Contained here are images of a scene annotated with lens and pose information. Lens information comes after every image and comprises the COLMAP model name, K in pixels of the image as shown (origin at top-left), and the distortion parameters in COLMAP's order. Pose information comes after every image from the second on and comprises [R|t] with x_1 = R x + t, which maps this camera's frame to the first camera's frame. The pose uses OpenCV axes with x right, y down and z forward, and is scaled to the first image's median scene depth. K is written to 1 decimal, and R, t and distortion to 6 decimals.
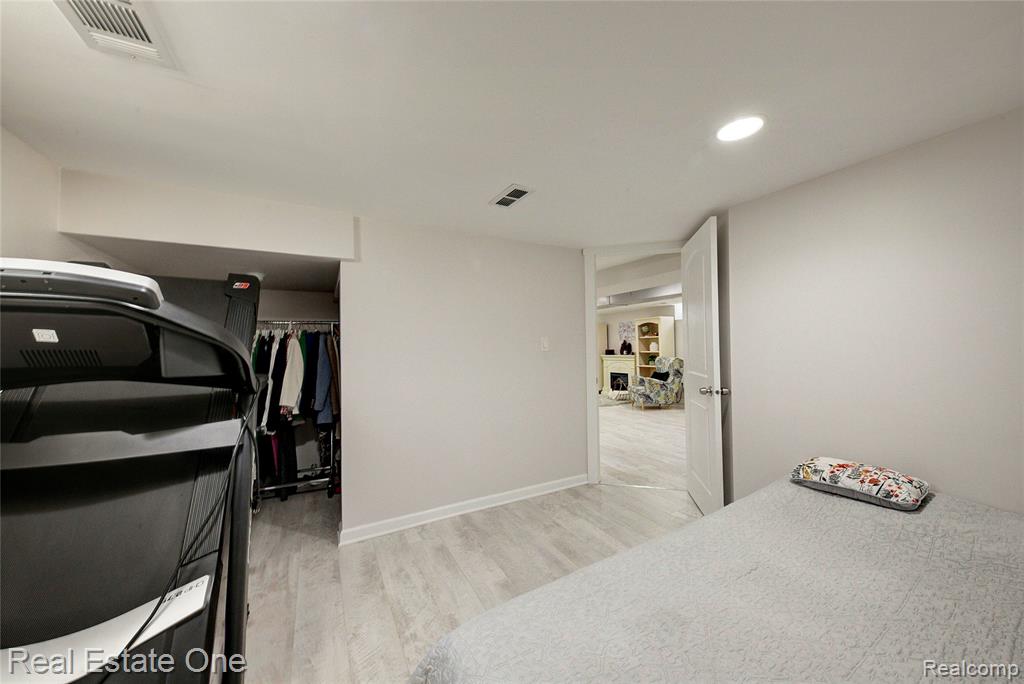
lens RADIAL K [[351.8, 0, 512.0], [0, 351.8, 343.4], [0, 0, 1]] dist [0.013425, -0.008447]
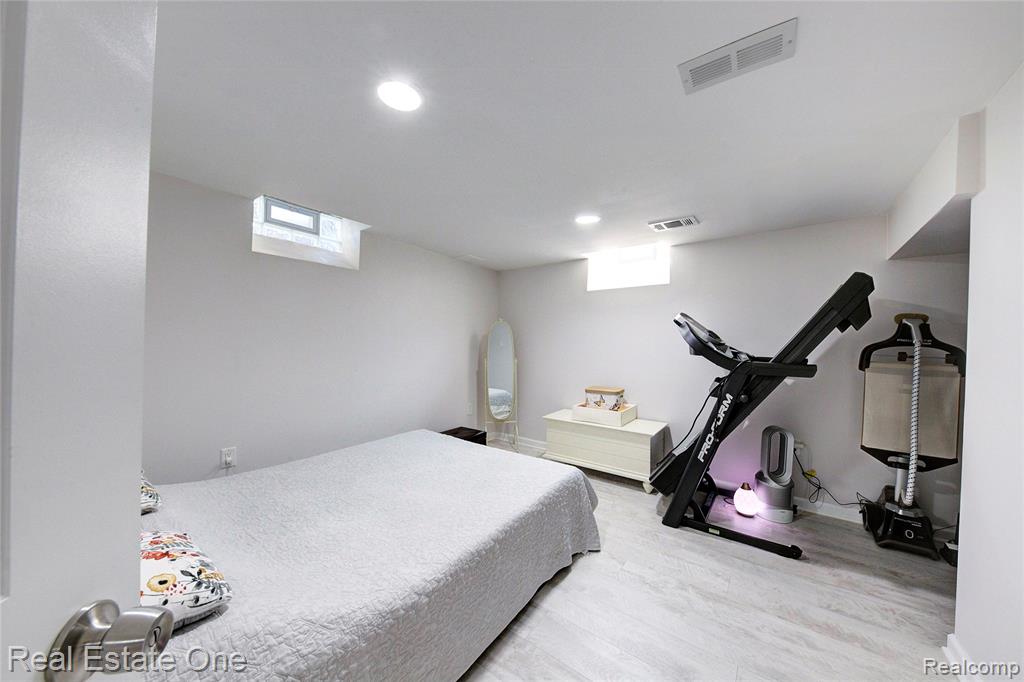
lens RADIAL K [[351.8, 0, 512.0], [0, 351.8, 342.4], [0, 0, 1]] dist [0.013425, -0.008447]
pose [[-0.914364, -0.005340, -0.404858, 0.631849], [0.000689, 0.999891, -0.014744, 0.028852], [0.404892, -0.013760, -0.914261, 1.636120]]
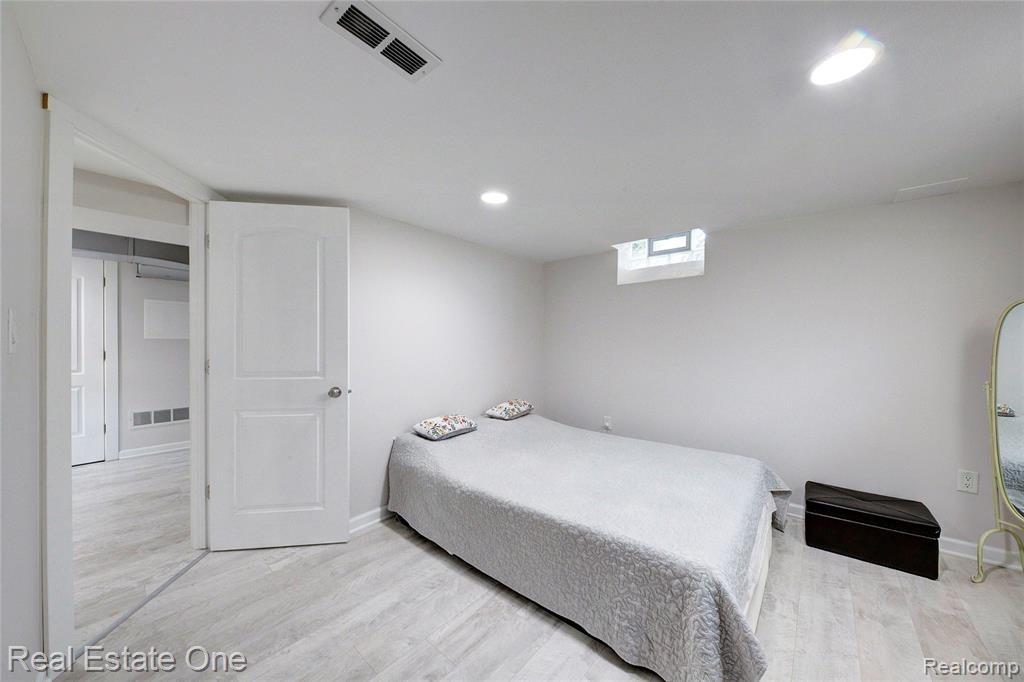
lens RADIAL K [[351.8, 0, 512.0], [0, 351.8, 342.4], [0, 0, 1]] dist [0.013425, -0.008447]
pose [[-0.345143, 0.005615, 0.938533, -0.644628], [-0.016179, 0.999798, -0.011931, 0.009675], [-0.938411, -0.019302, -0.344983, 1.217620]]
